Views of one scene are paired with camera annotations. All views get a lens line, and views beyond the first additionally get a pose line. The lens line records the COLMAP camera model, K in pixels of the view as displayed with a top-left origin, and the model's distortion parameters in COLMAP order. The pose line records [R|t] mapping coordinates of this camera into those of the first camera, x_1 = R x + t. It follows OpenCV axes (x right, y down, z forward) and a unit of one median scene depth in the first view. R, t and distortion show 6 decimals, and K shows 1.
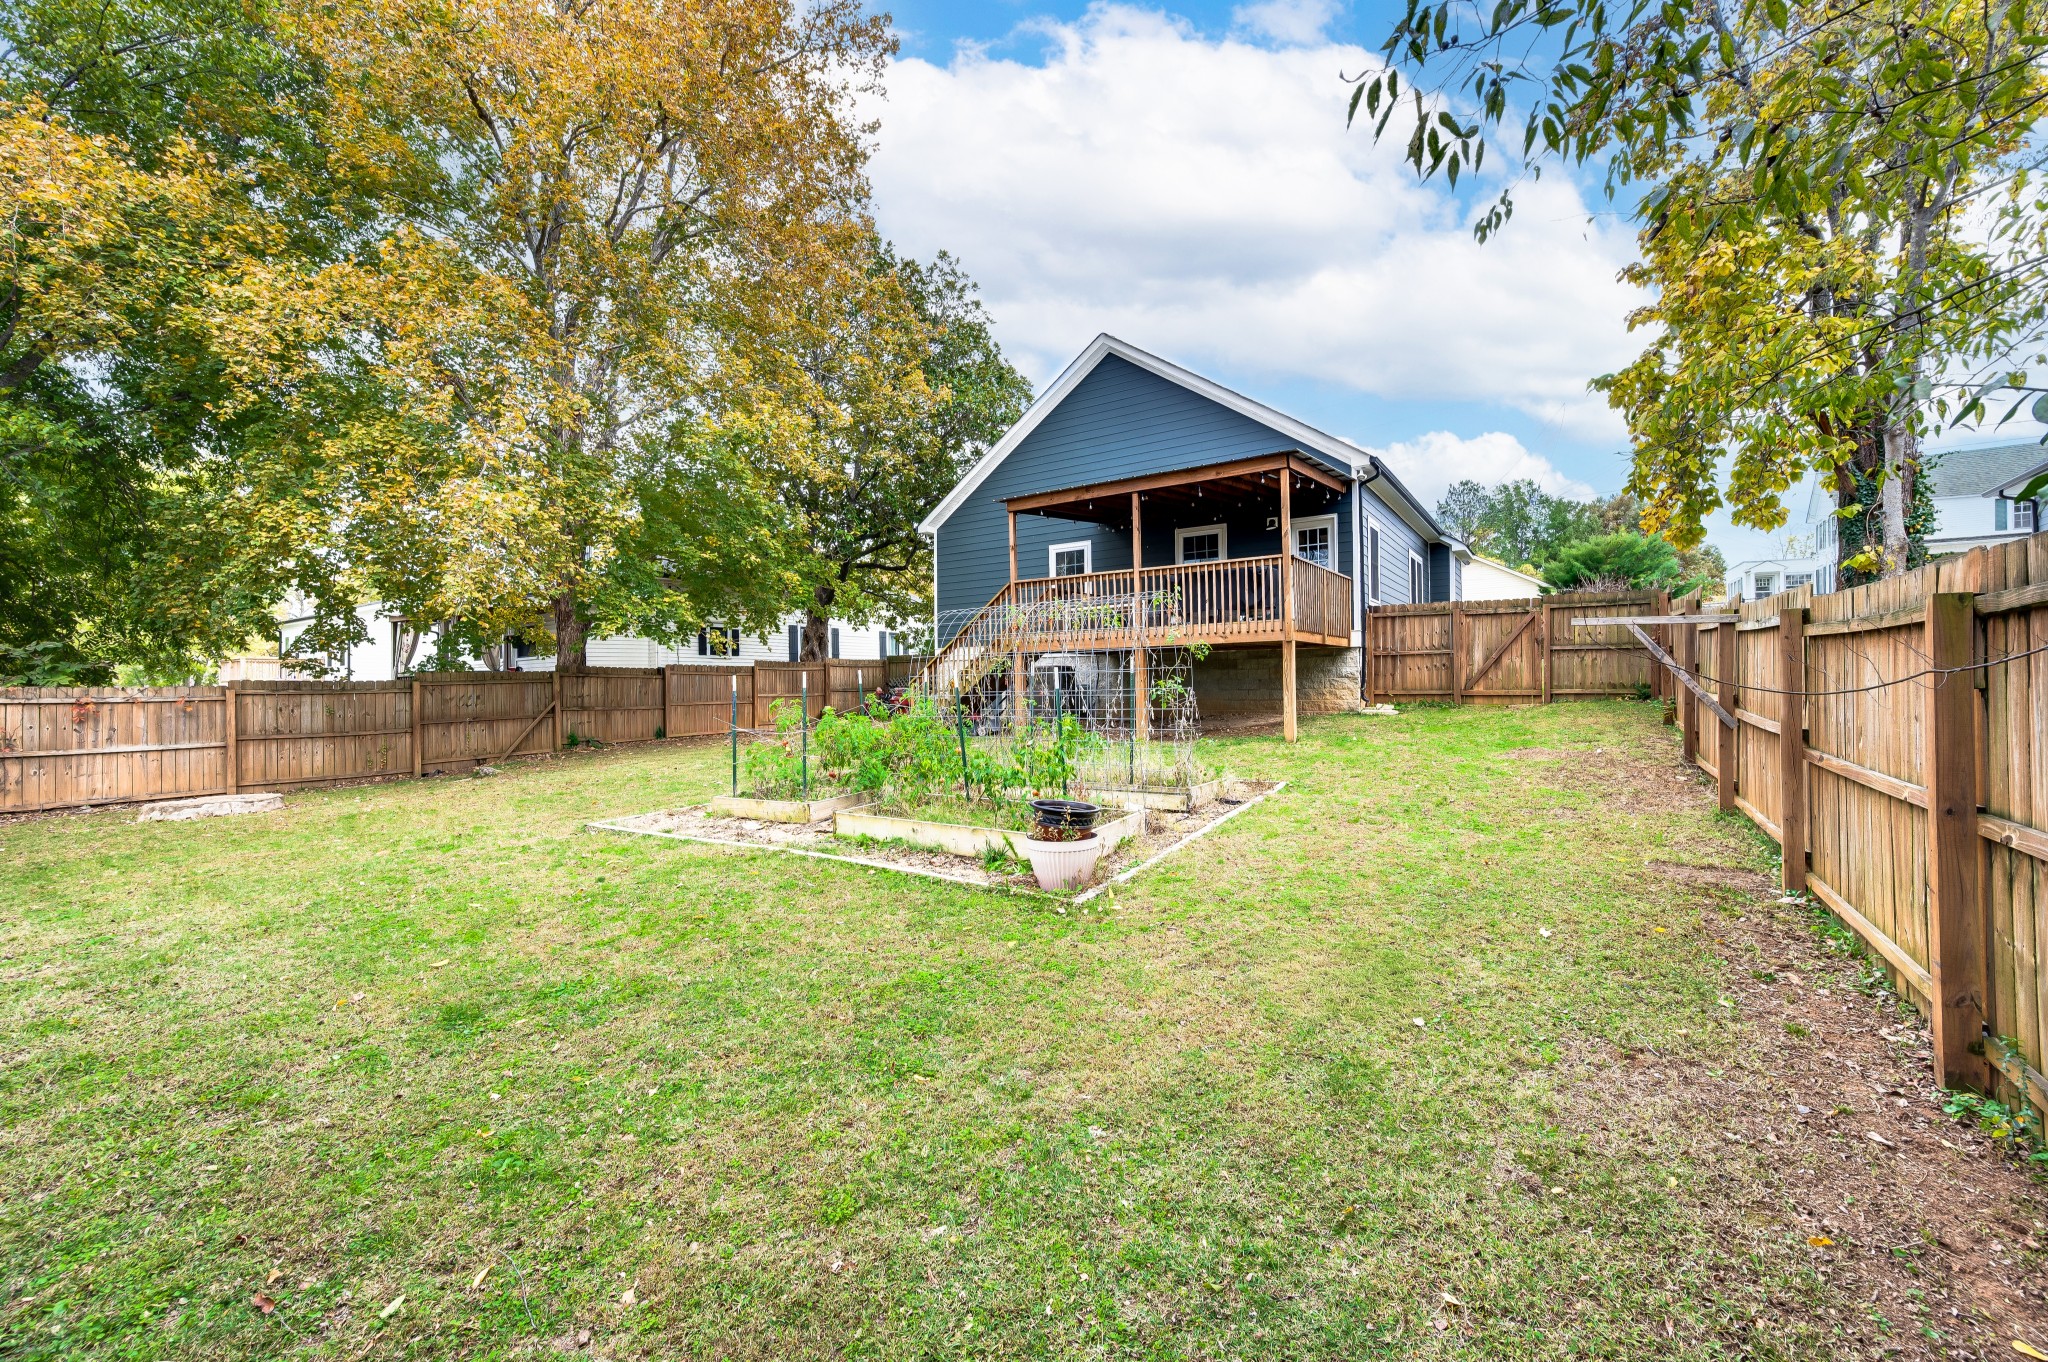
lens RADIAL K [[827.9, 0, 1030.8], [0, 827.9, 680.9], [0, 0, 1]] dist [-0.002536, 0.000398]
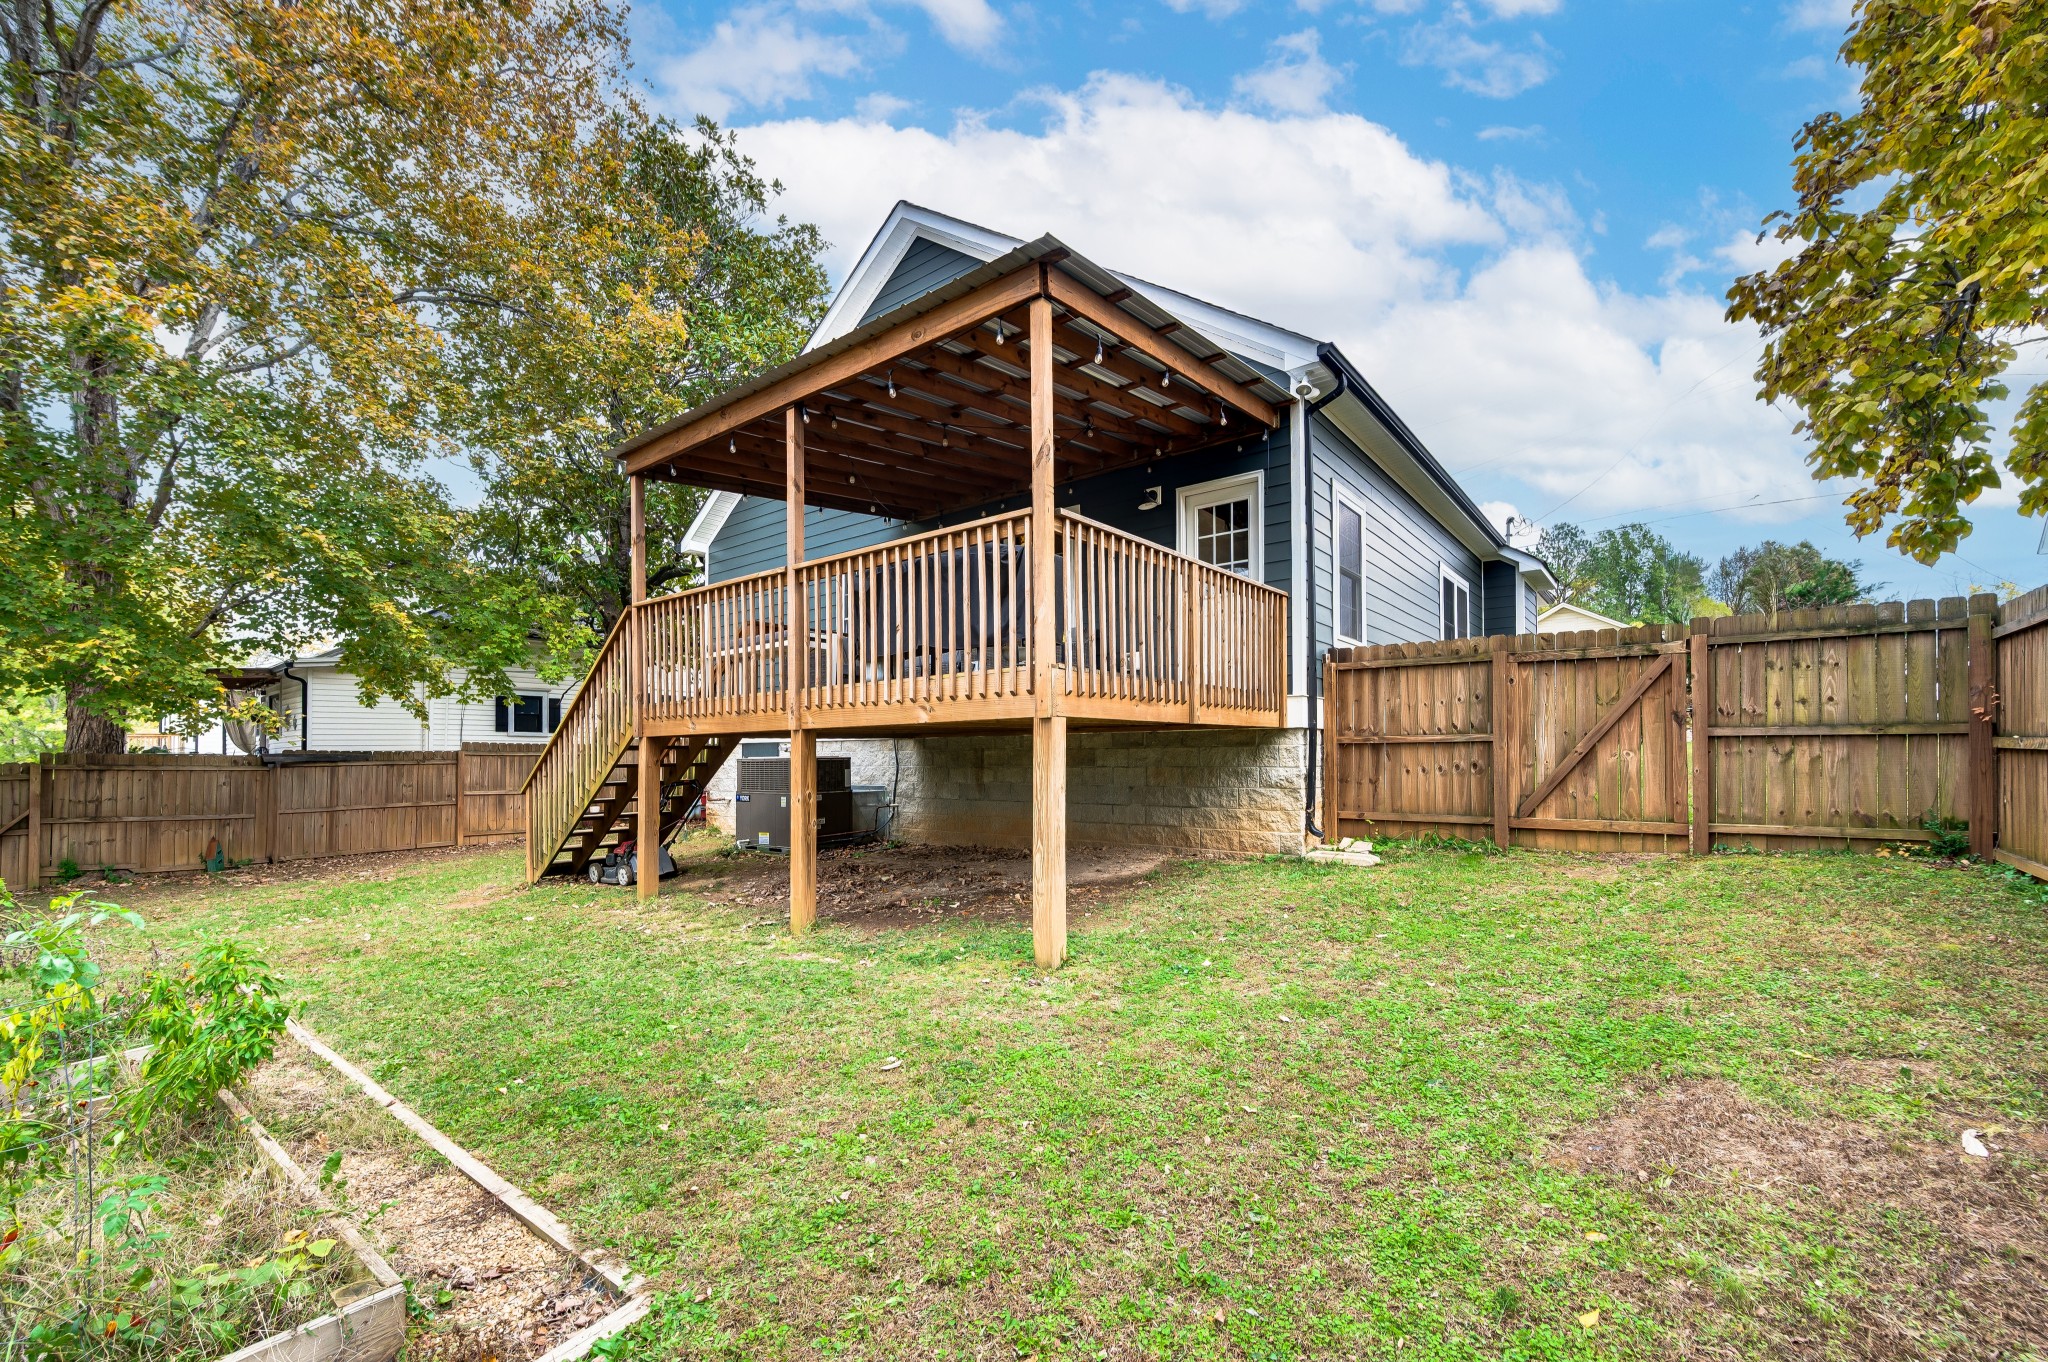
lens RADIAL K [[827.9, 0, 1039.4], [0, 827.9, 748.3], [0, 0, 1]] dist [-0.002536, 0.000398]
pose [[0.996484, 0.004238, -0.083674, 0.276155], [-0.004551, 0.999983, -0.003550, -0.025614], [0.083657, 0.003918, 0.996487, 0.476082]]
